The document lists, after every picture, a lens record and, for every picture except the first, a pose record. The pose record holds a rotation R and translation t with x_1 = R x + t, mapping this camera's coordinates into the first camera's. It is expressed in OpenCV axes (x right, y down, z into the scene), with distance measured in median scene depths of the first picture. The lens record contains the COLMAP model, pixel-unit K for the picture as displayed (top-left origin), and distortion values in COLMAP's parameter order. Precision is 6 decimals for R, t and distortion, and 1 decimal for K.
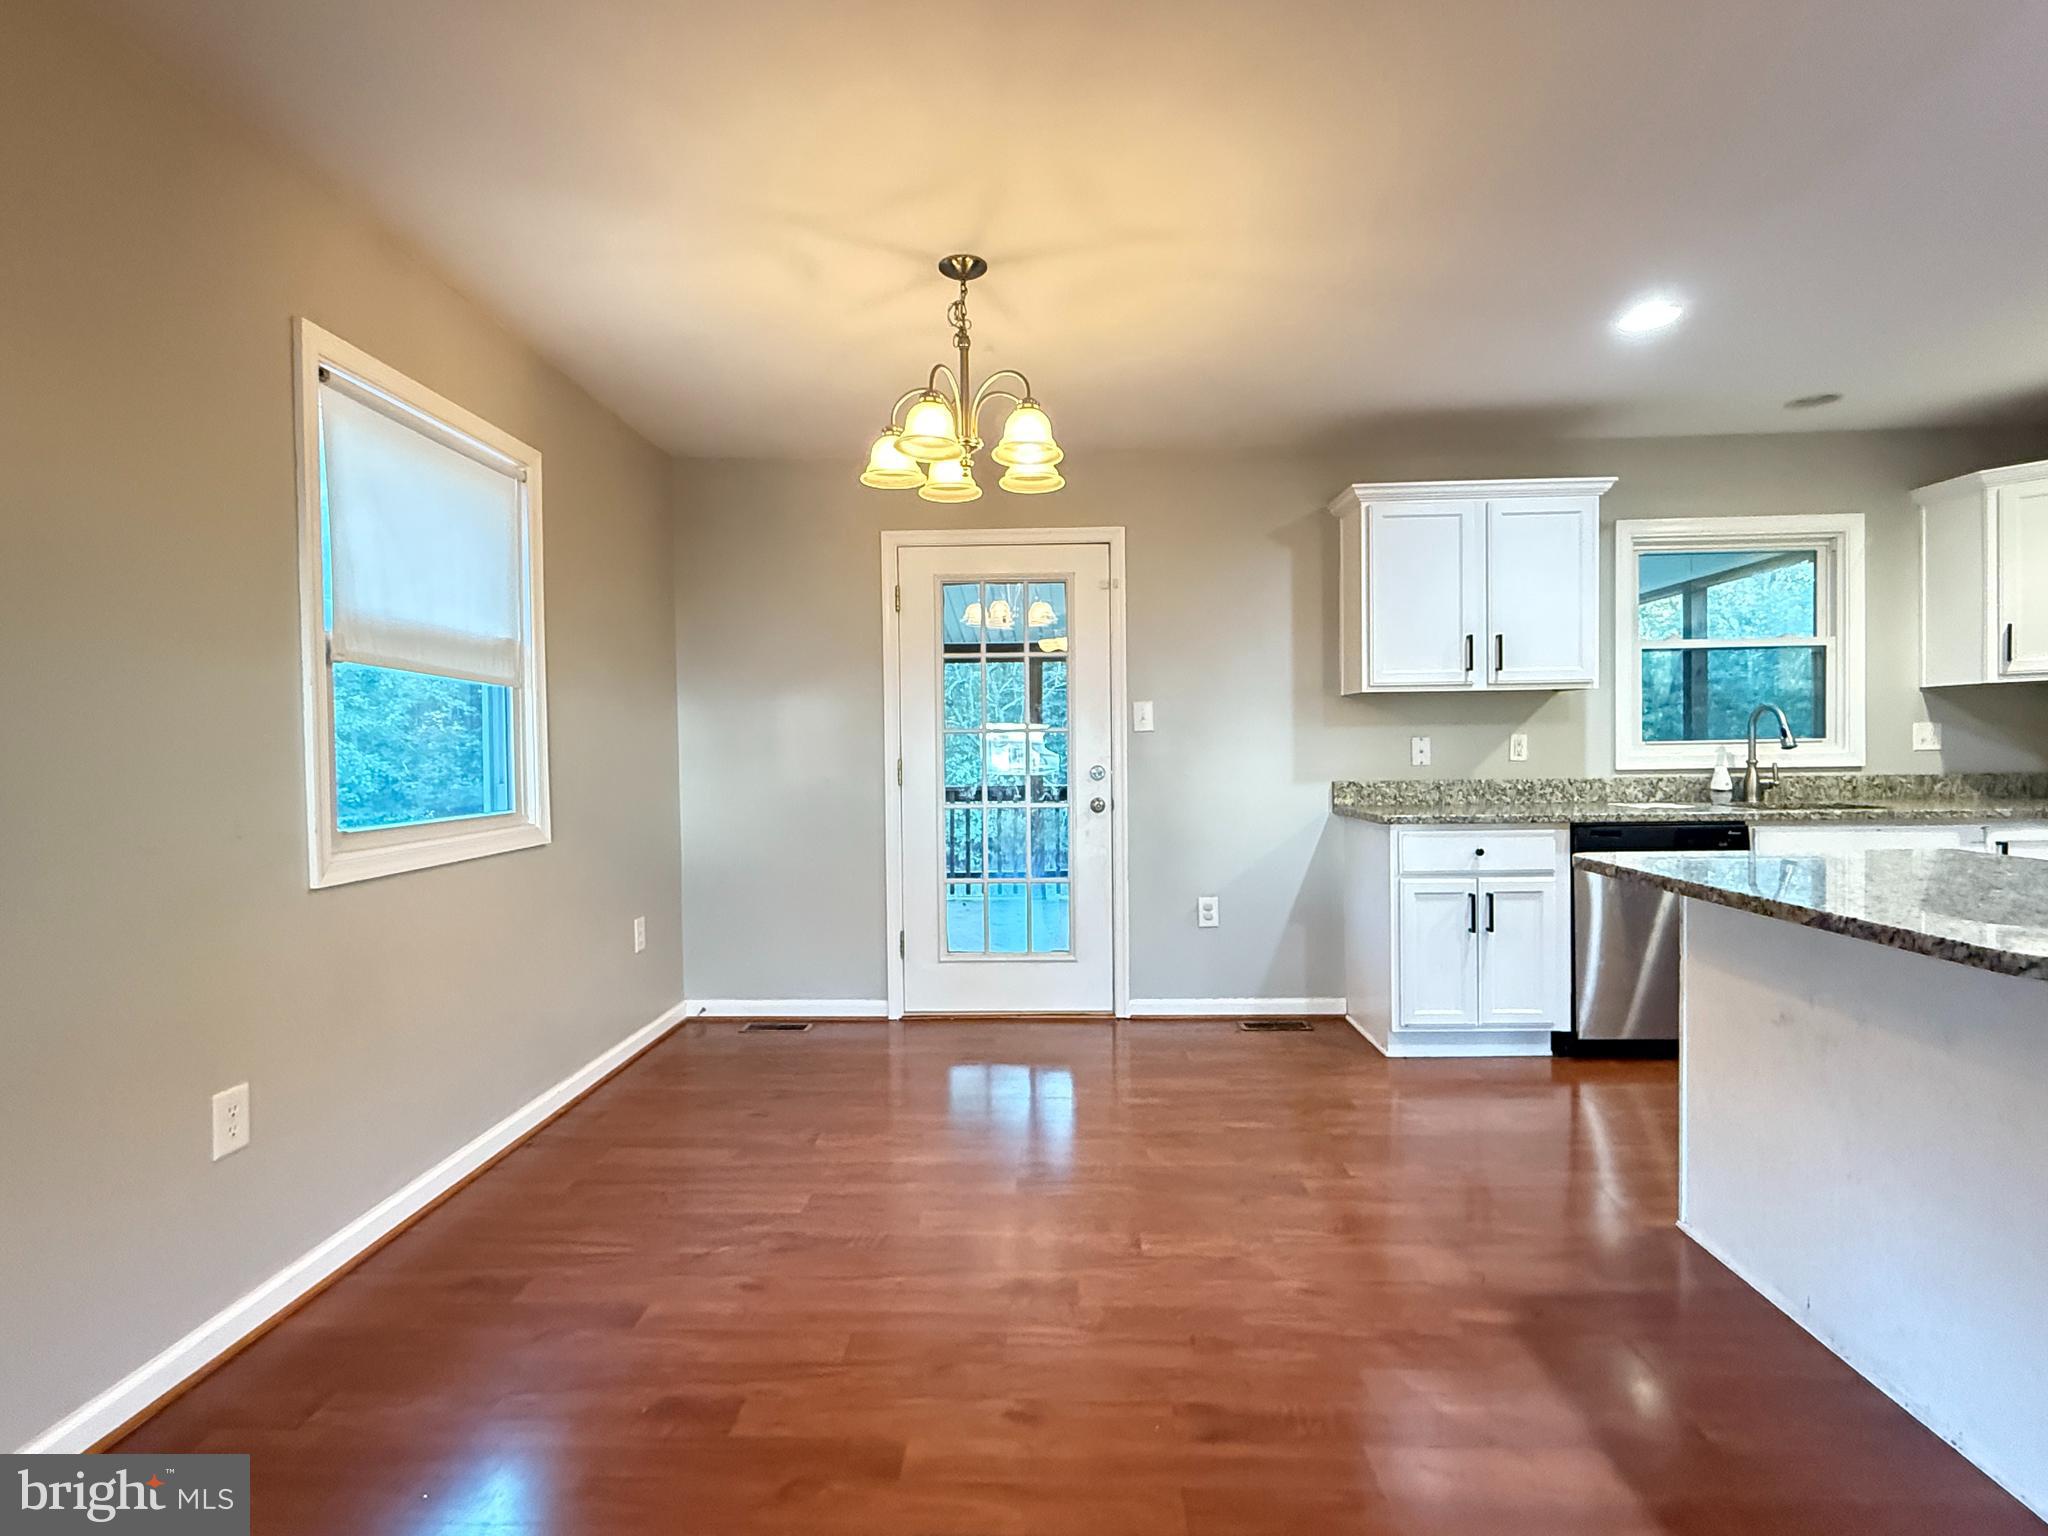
lens RADIAL K [[1001.8, 0, 1024.0], [0, 1001.8, 768.0], [0, 0, 1]] dist [-0.000873, 0.000436]
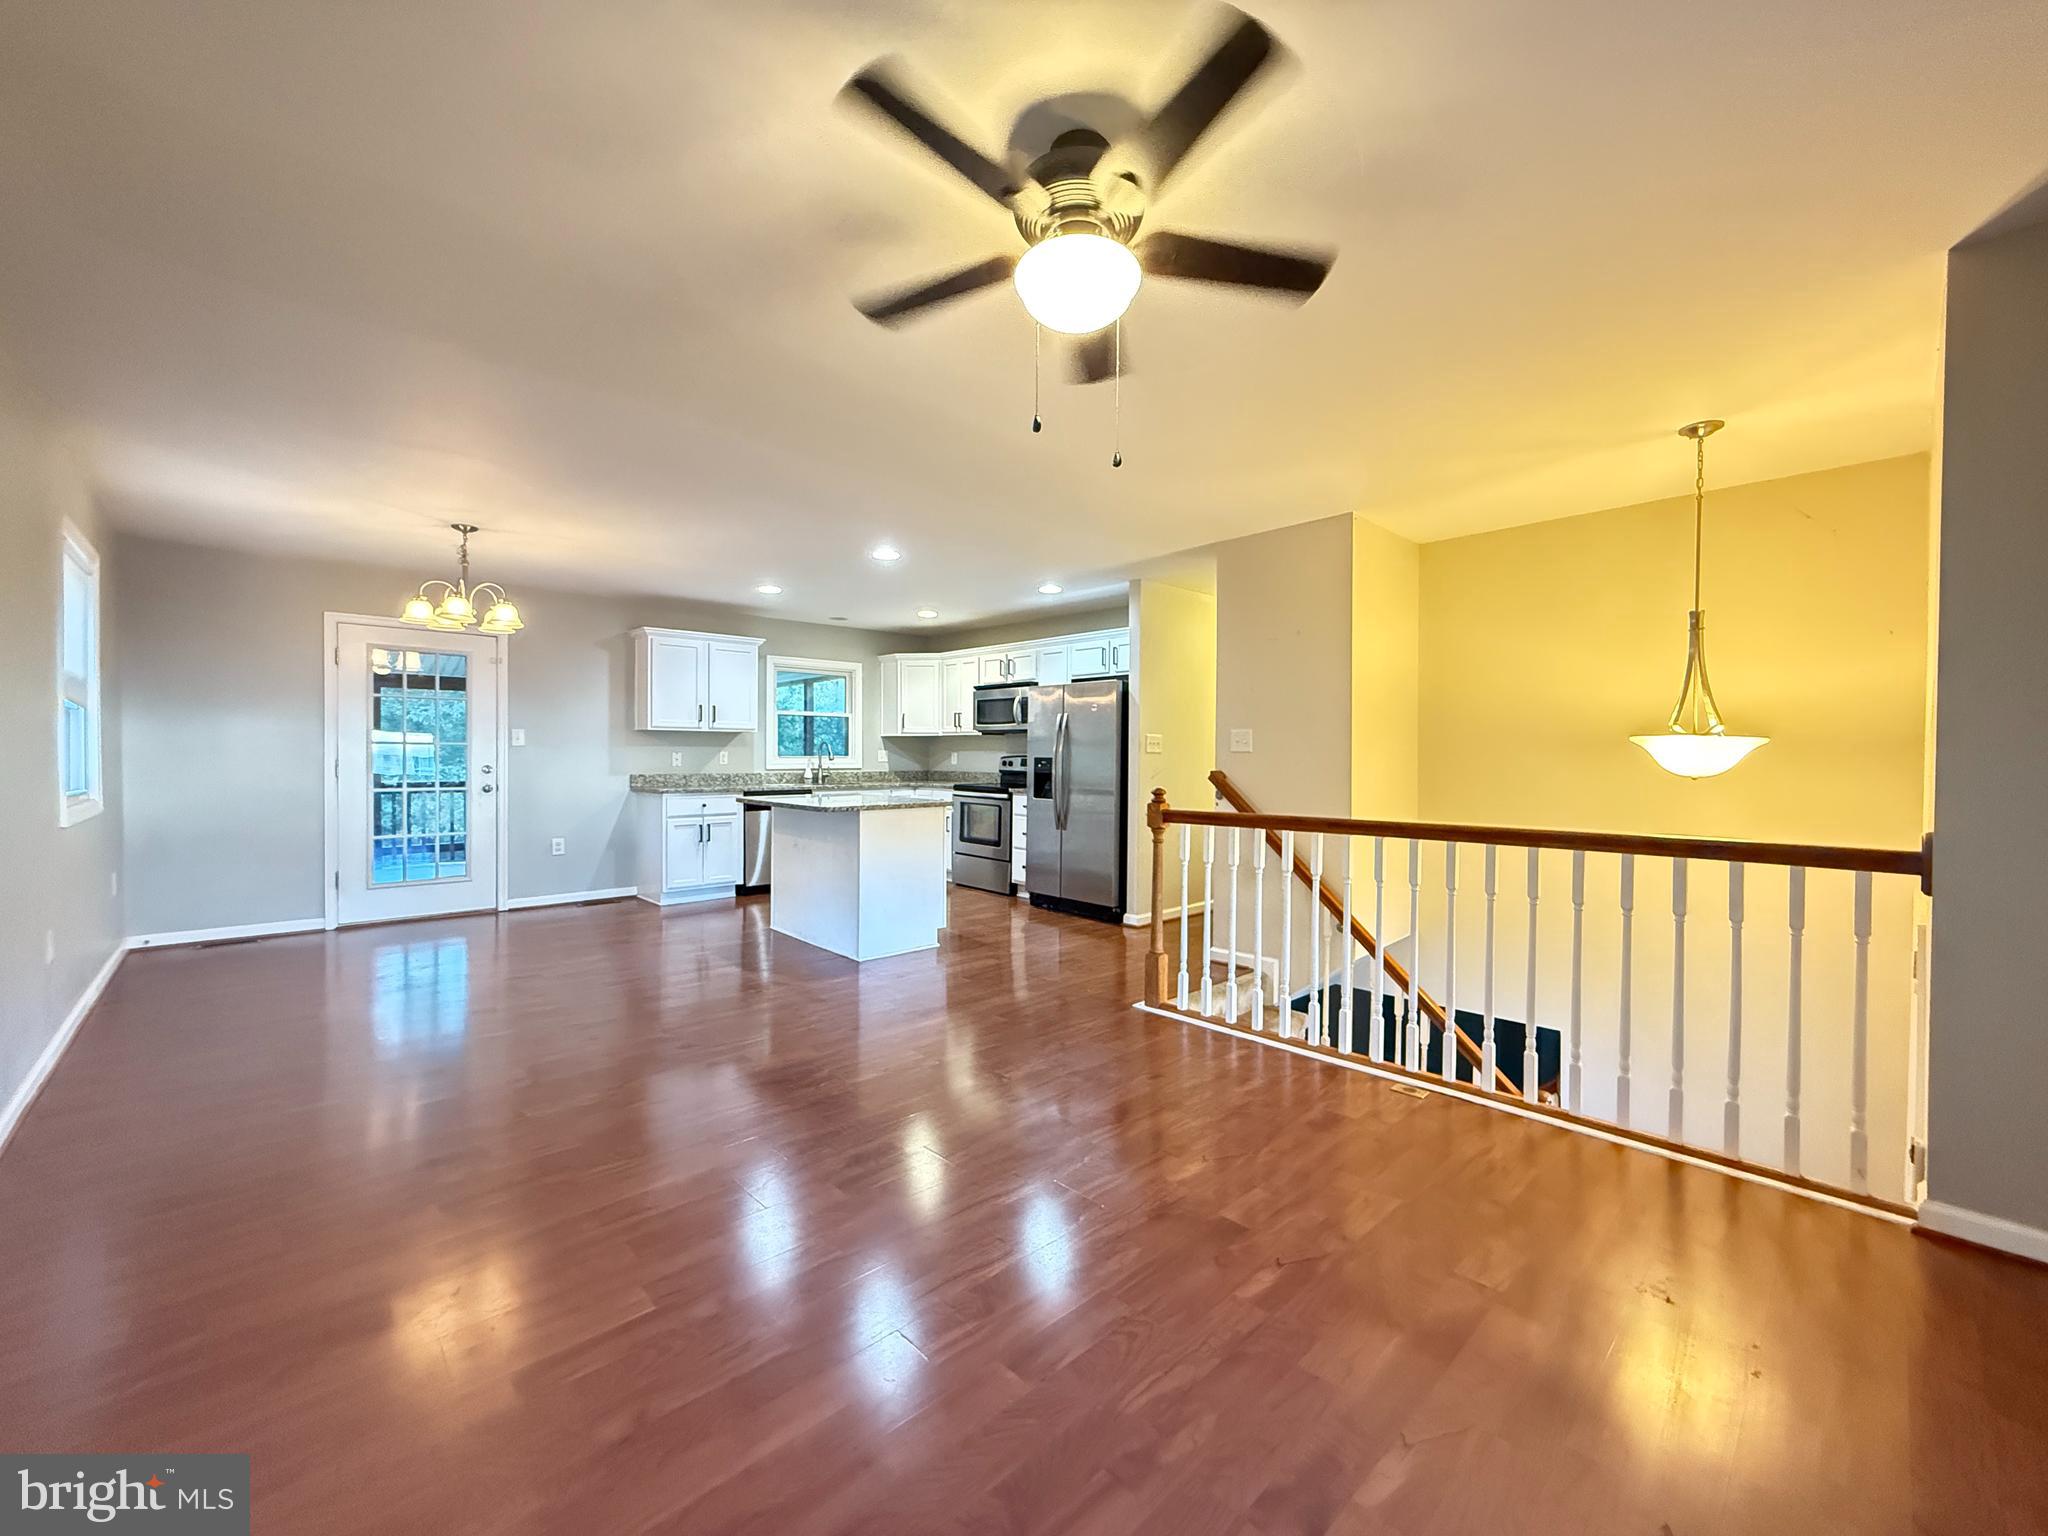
lens RADIAL K [[817.1, 0, 1019.2], [0, 817.1, 764.5], [0, 0, 1]] dist [0.000358, 0.000069]
pose [[0.707290, 0.009123, 0.706865, -0.283834], [0.000128, 0.999915, -0.013033, 0.015390], [-0.706924, 0.009309, 0.707229, -0.663323]]
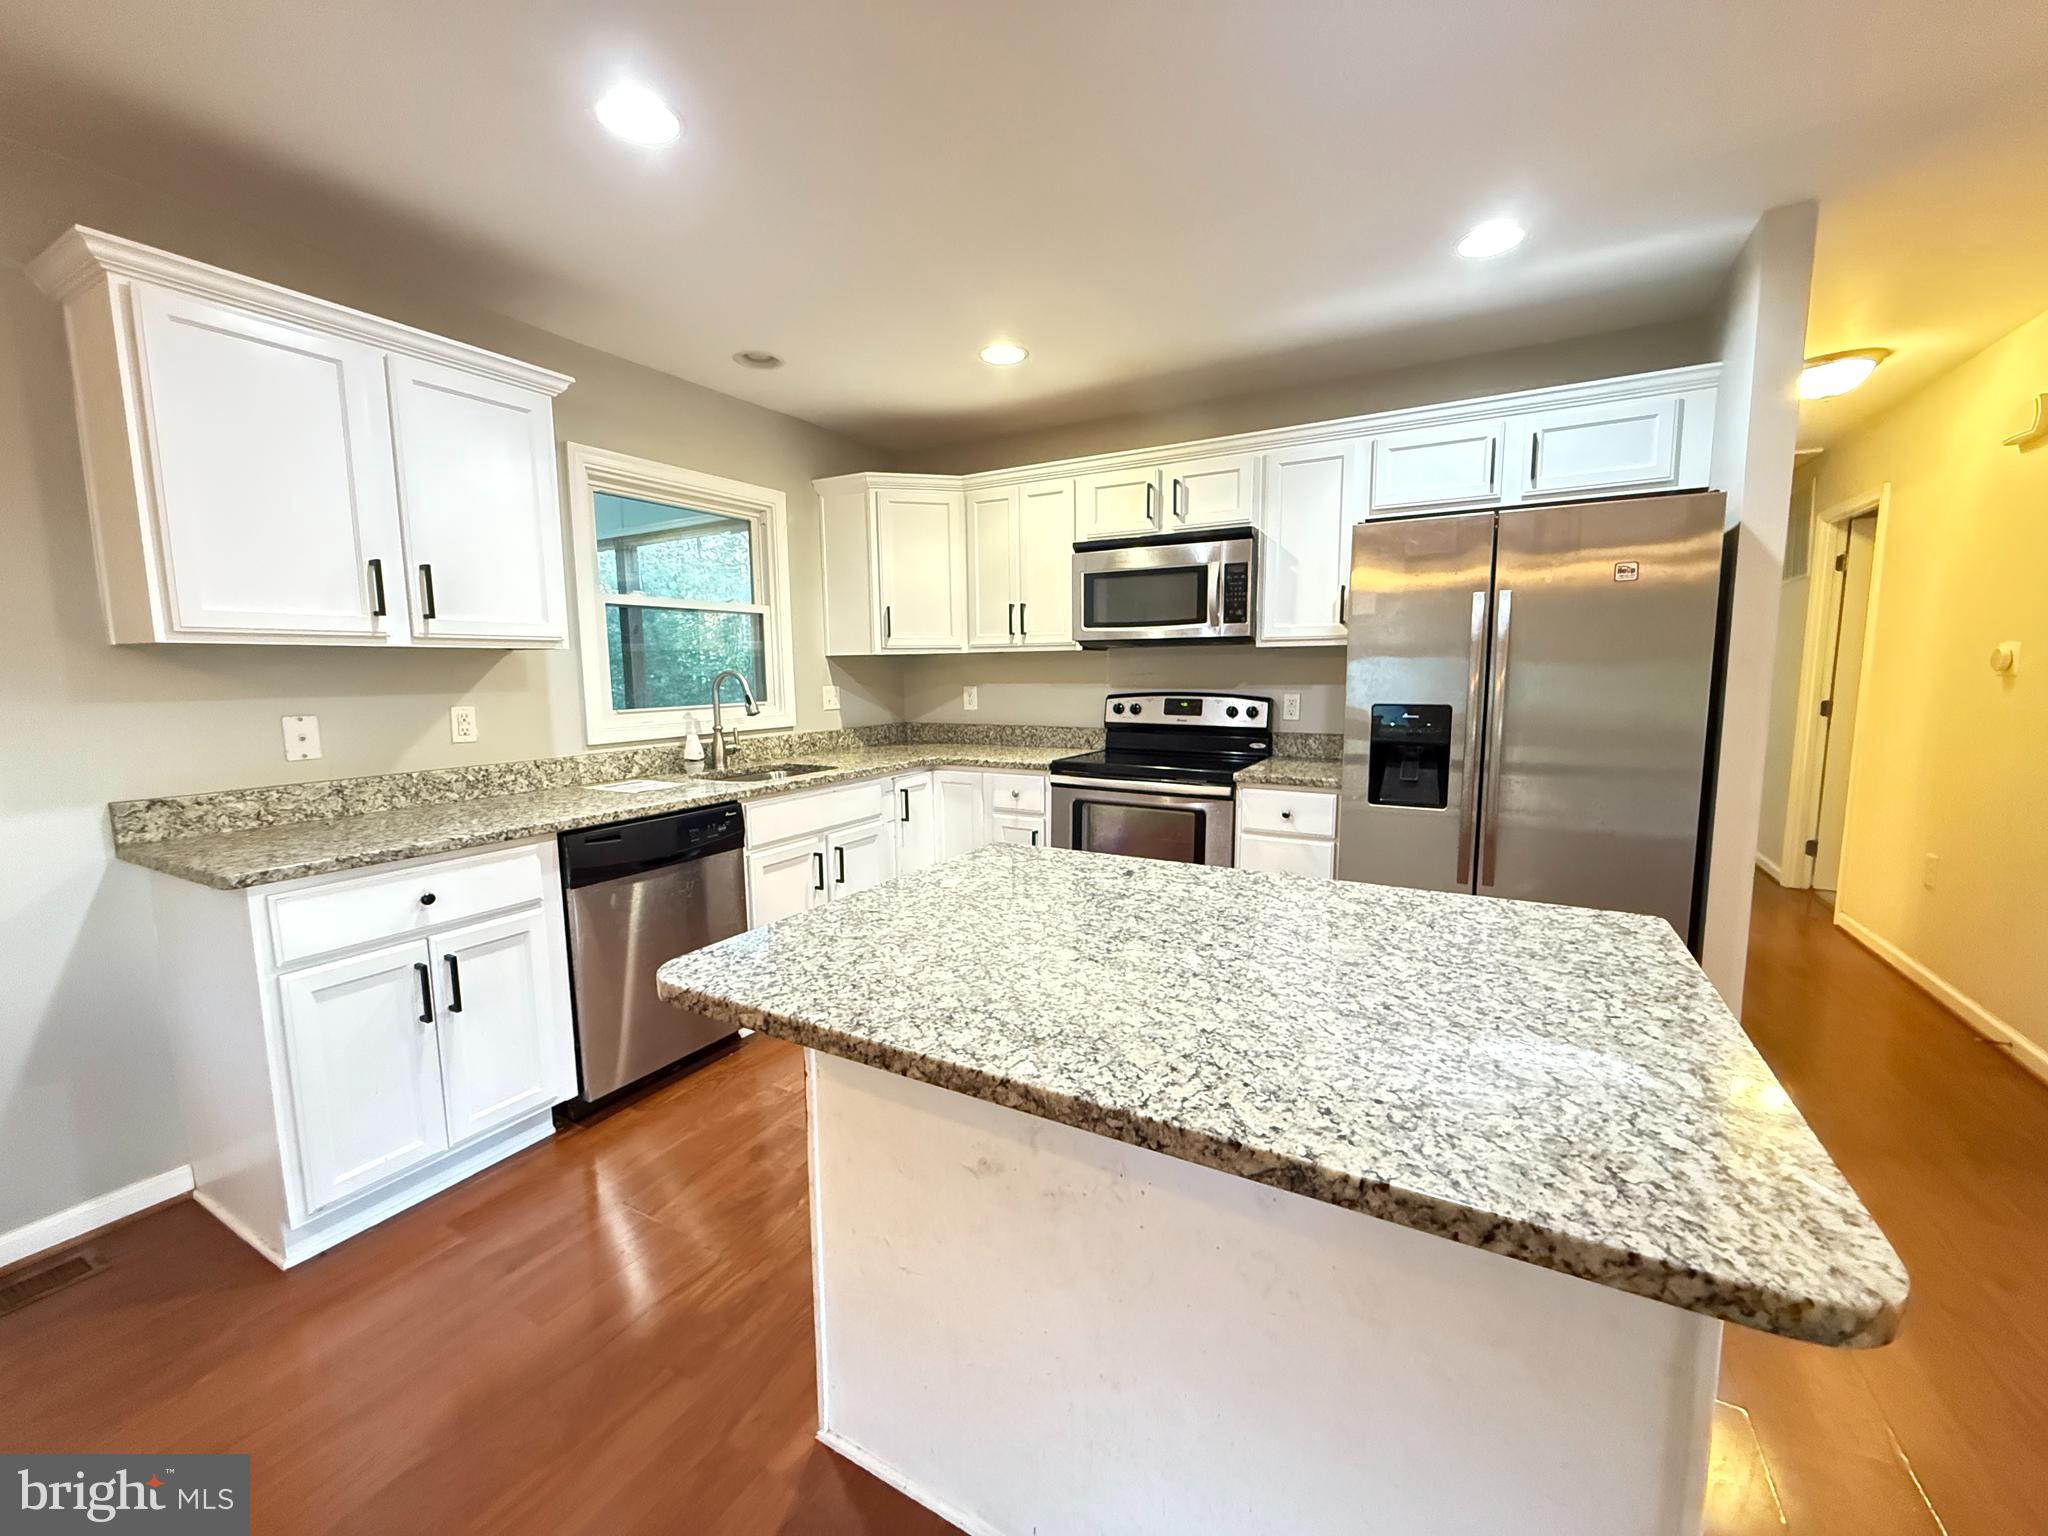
lens RADIAL K [[817.1, 0, 1019.2], [0, 817.1, 764.5], [0, 0, 1]] dist [0.000358, 0.000069]
pose [[0.460752, -0.095073, 0.882422, 0.150641], [0.025680, 0.995258, 0.093822, -0.038170], [-0.887158, -0.020568, 0.461008, 0.365168]]
